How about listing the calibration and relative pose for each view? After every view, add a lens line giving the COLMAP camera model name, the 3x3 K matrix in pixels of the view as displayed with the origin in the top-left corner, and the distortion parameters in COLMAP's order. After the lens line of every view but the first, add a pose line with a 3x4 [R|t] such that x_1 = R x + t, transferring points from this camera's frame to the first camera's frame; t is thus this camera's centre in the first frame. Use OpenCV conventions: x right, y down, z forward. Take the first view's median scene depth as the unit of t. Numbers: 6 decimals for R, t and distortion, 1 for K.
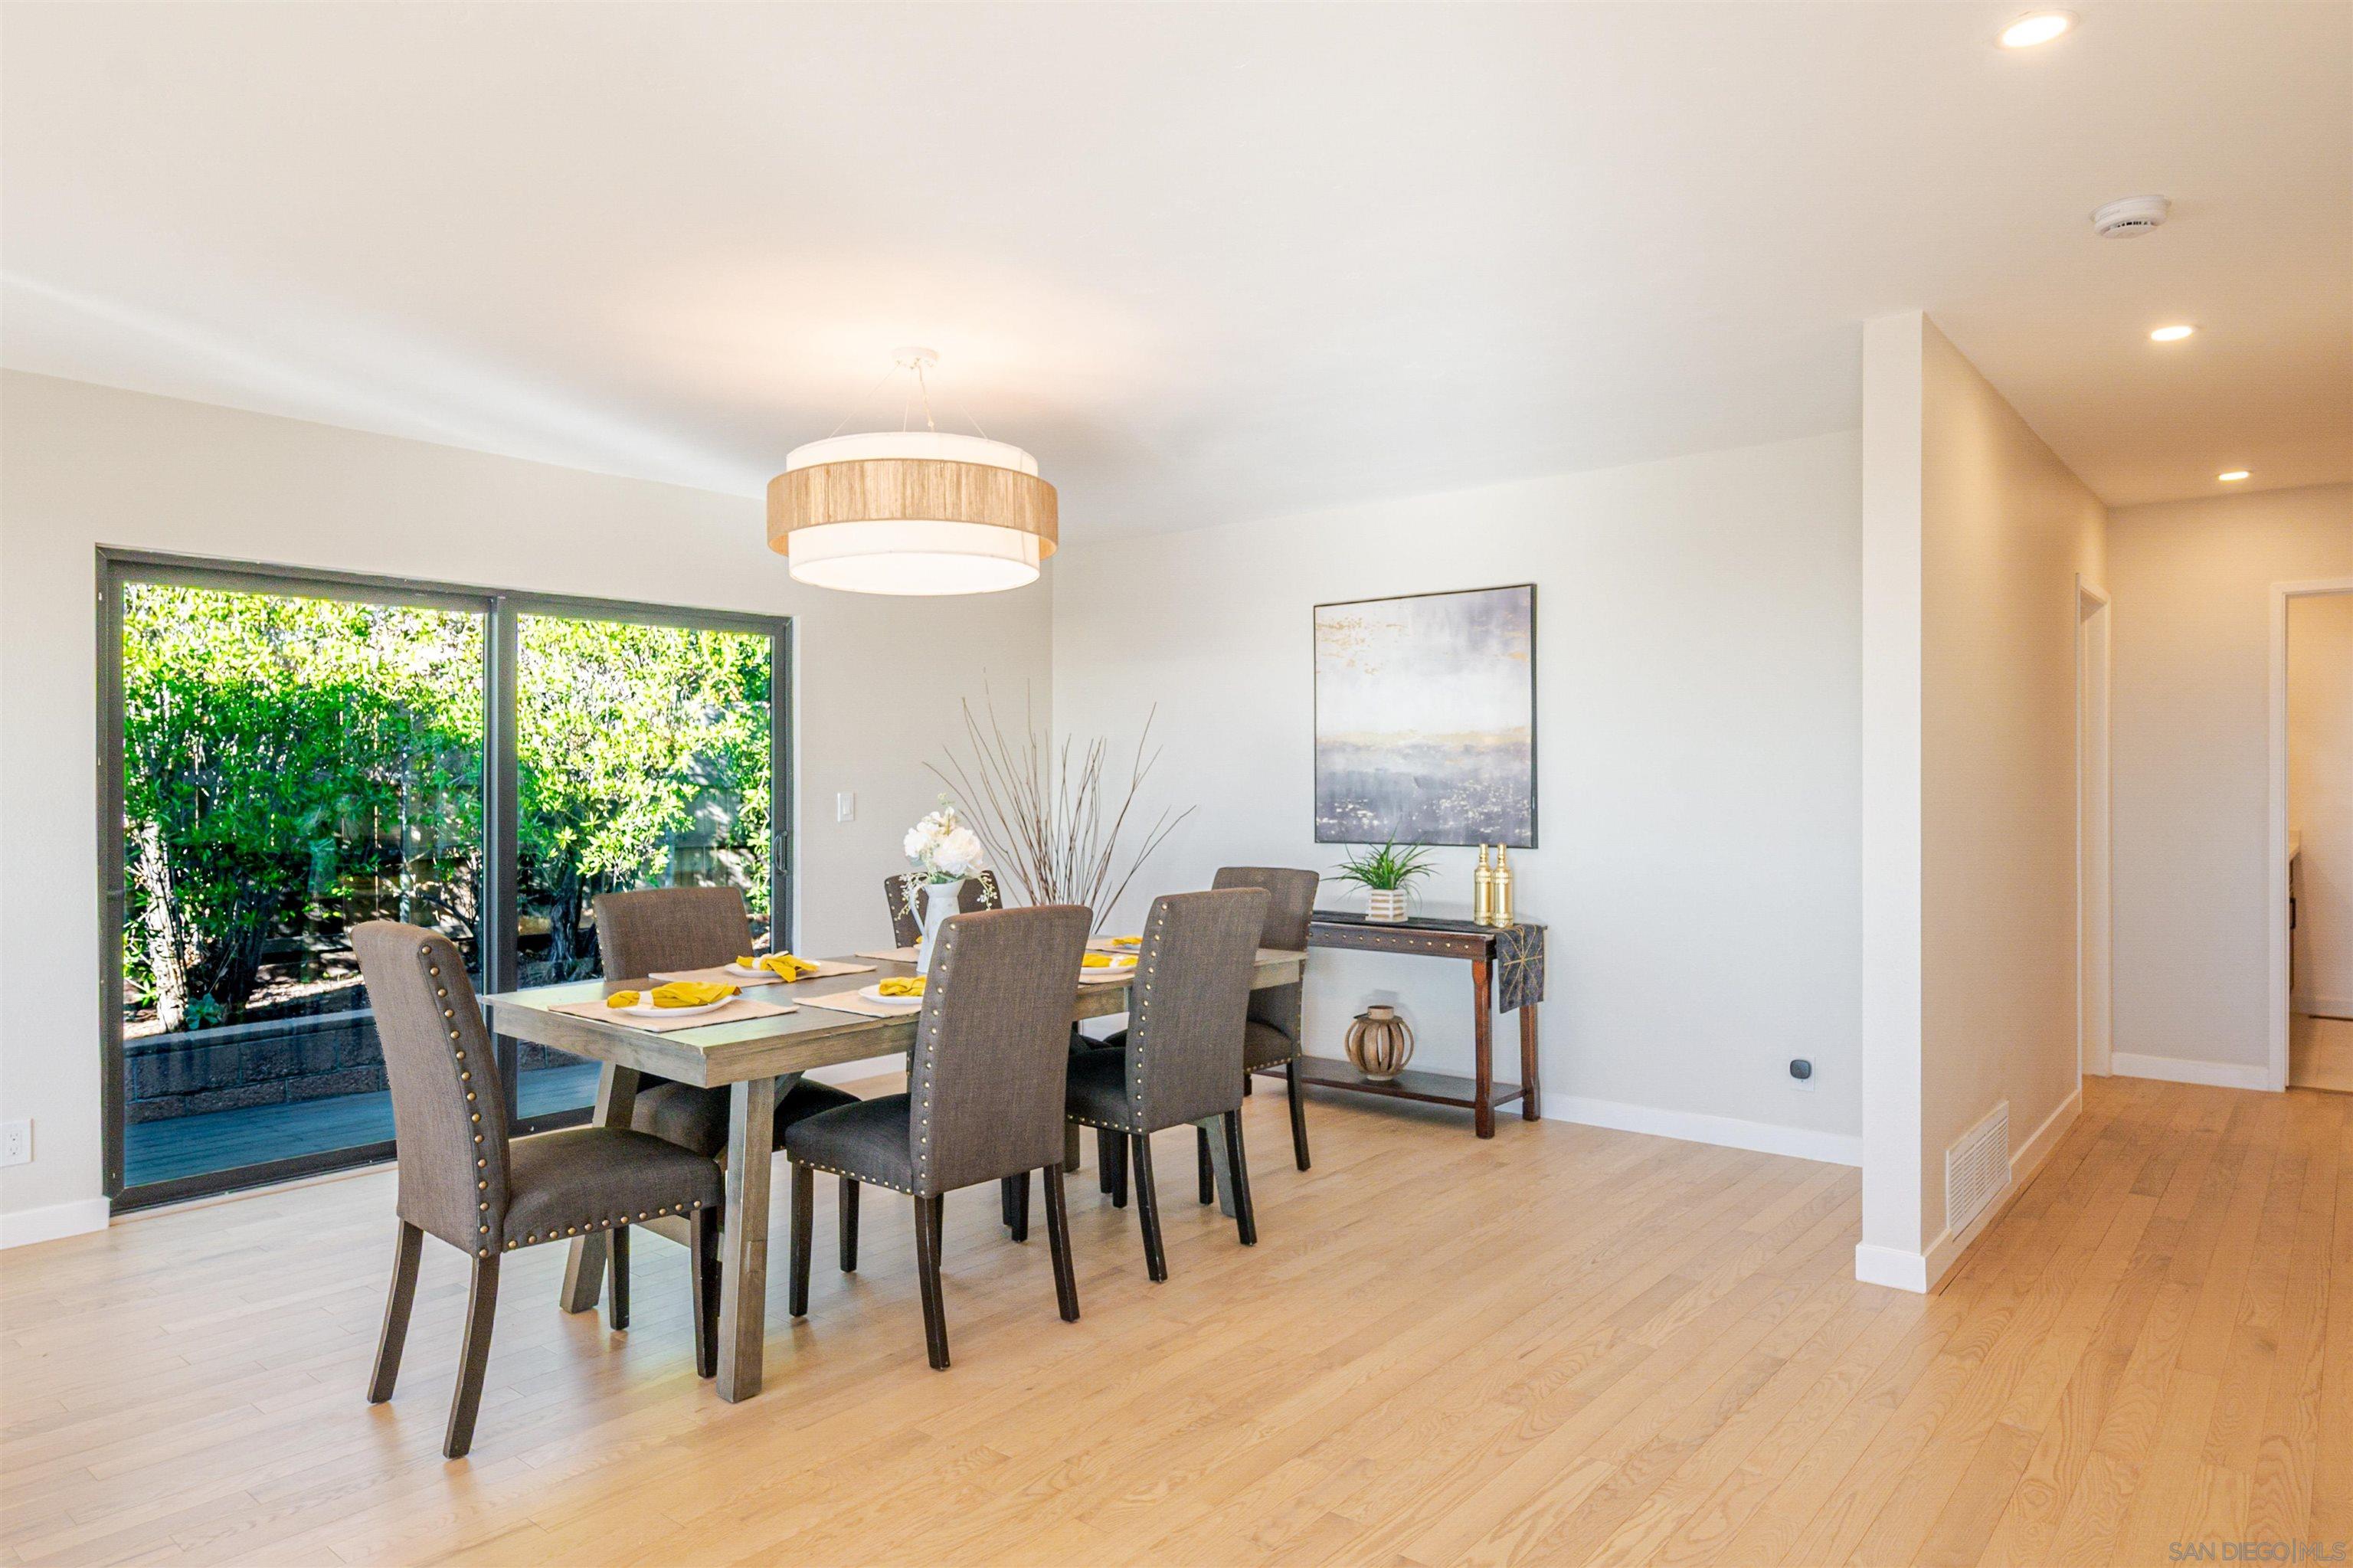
lens RADIAL K [[1426.9, 0, 1176.5], [0, 1426.9, 784.0], [0, 0, 1]] dist [0.001461, 0.000068]
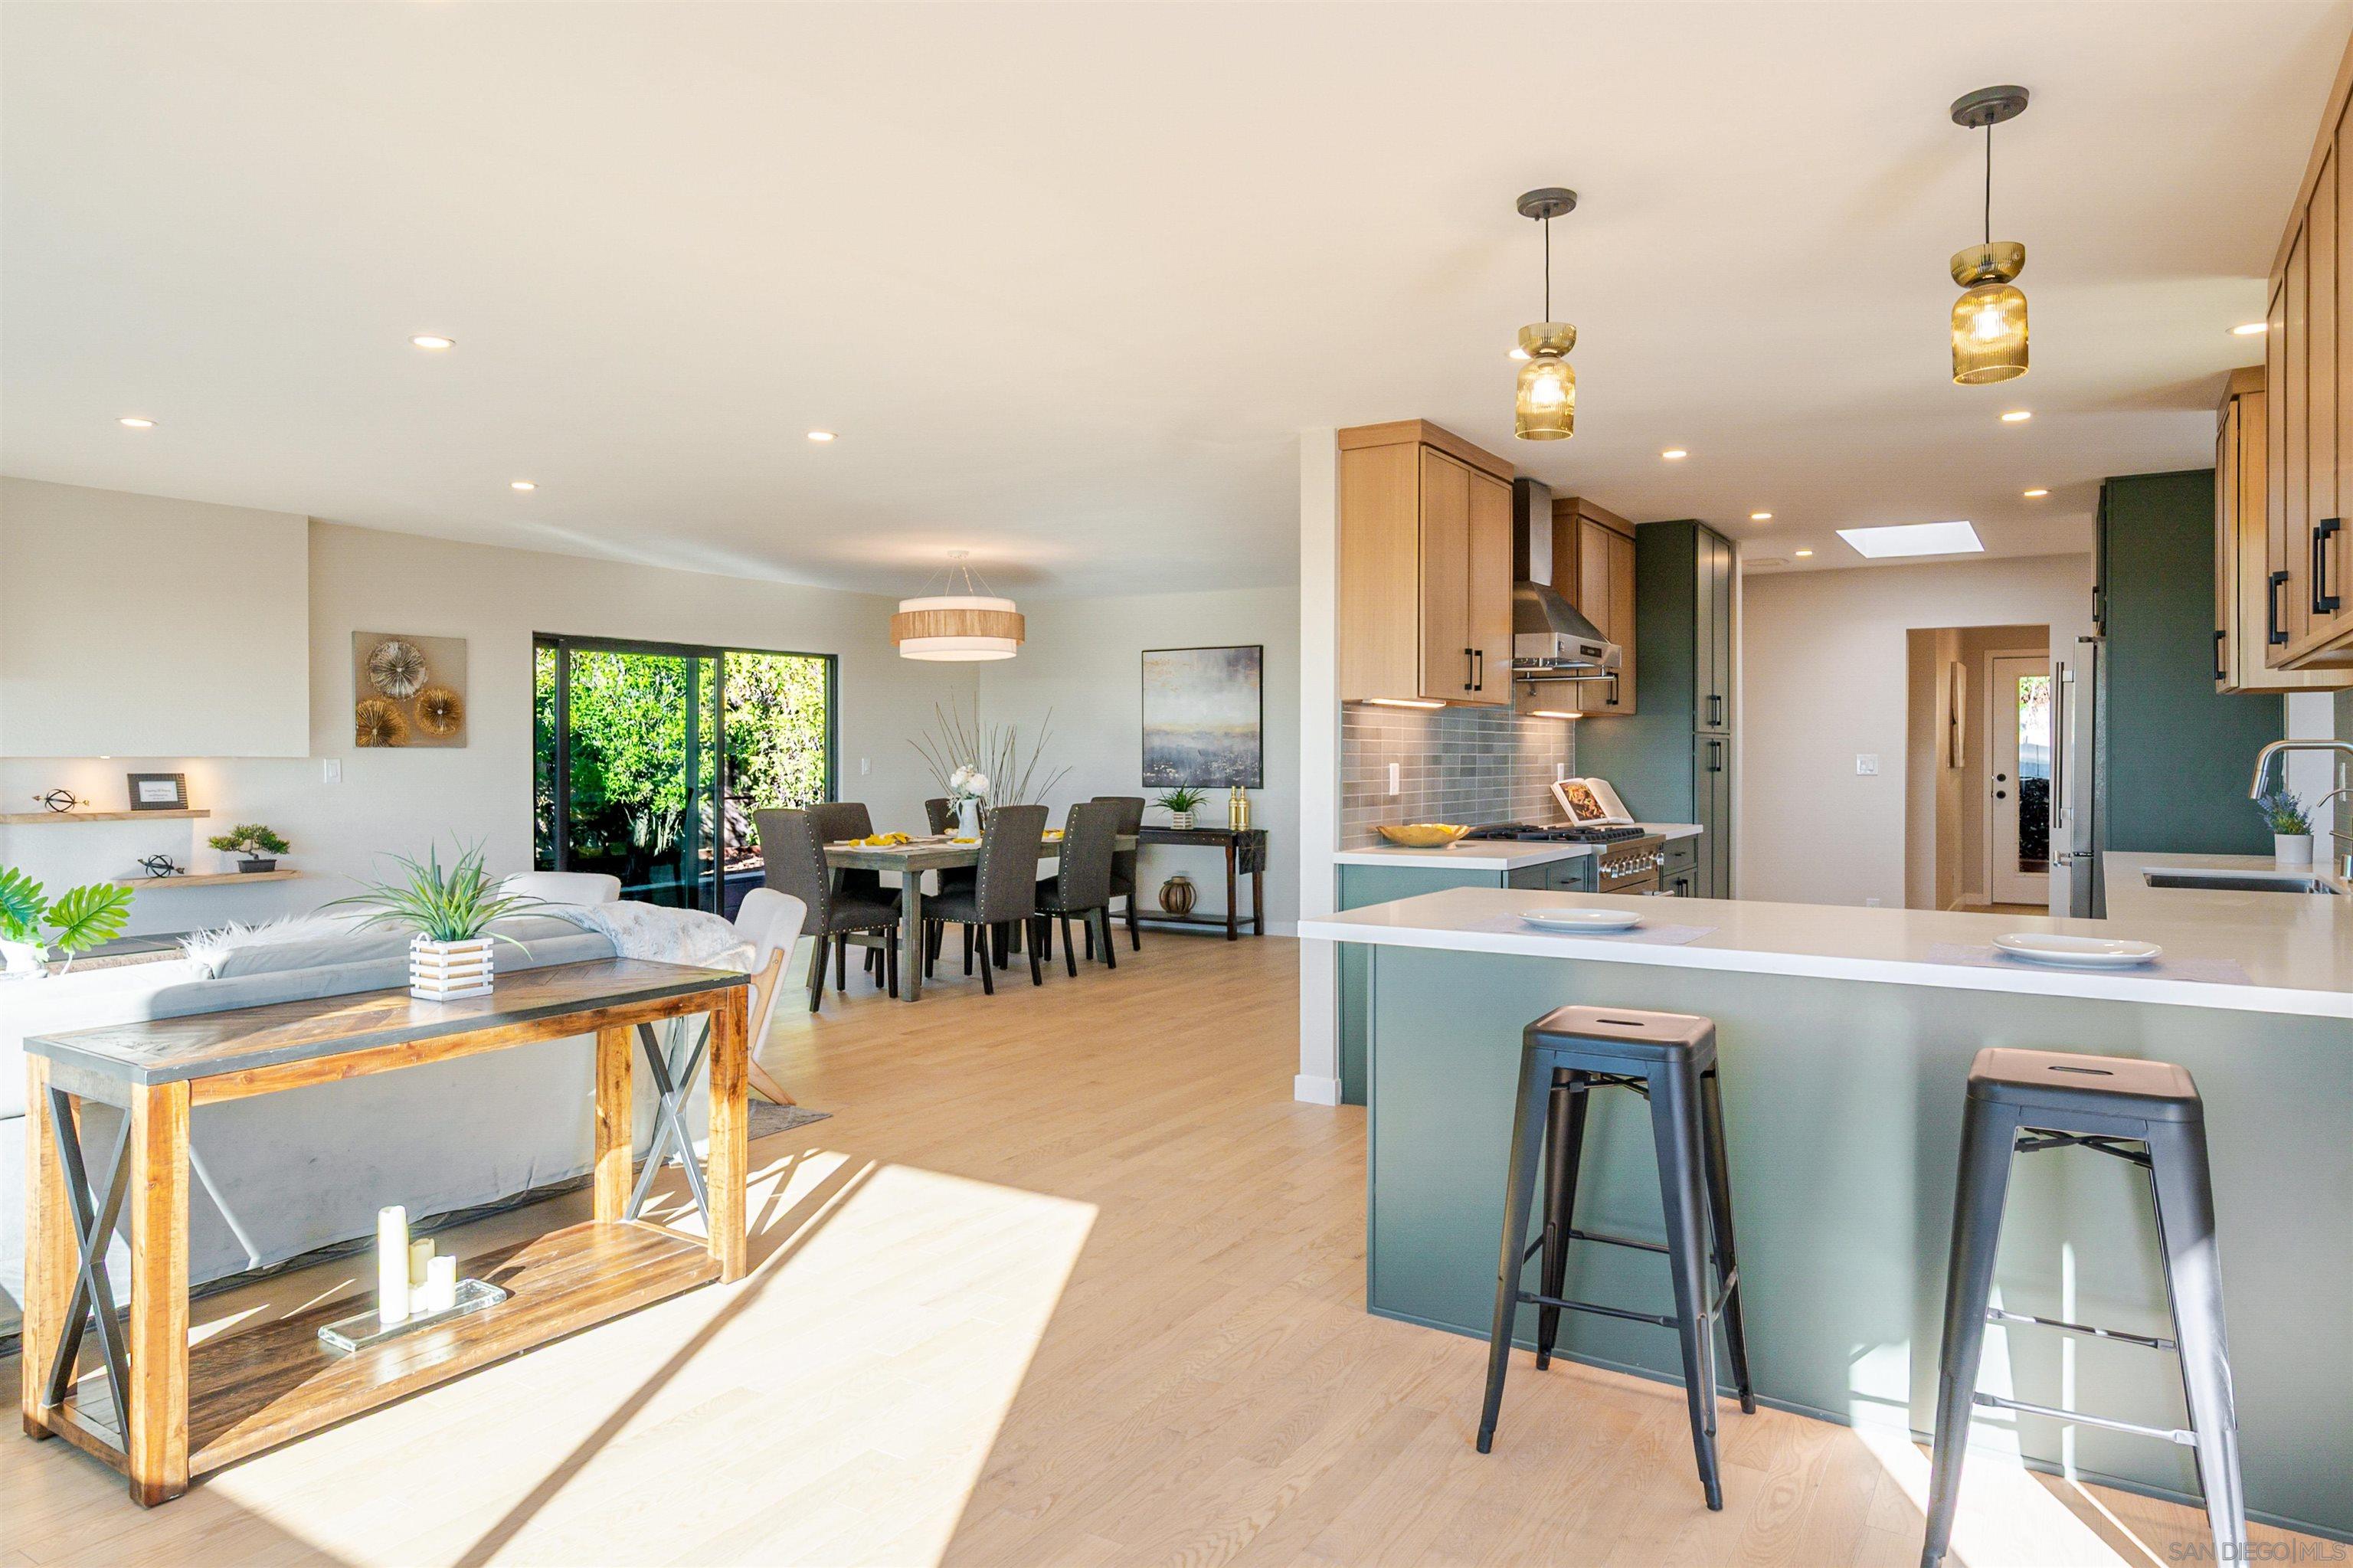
lens RADIAL K [[1426.9, 0, 1176.5], [0, 1426.9, 784.0], [0, 0, 1]] dist [0.001461, 0.000068]
pose [[0.992489, -0.000007, 0.122335, -0.083041], [-0.002658, 0.999763, 0.021627, -0.000670], [-0.122306, -0.021789, 0.992253, -0.812686]]
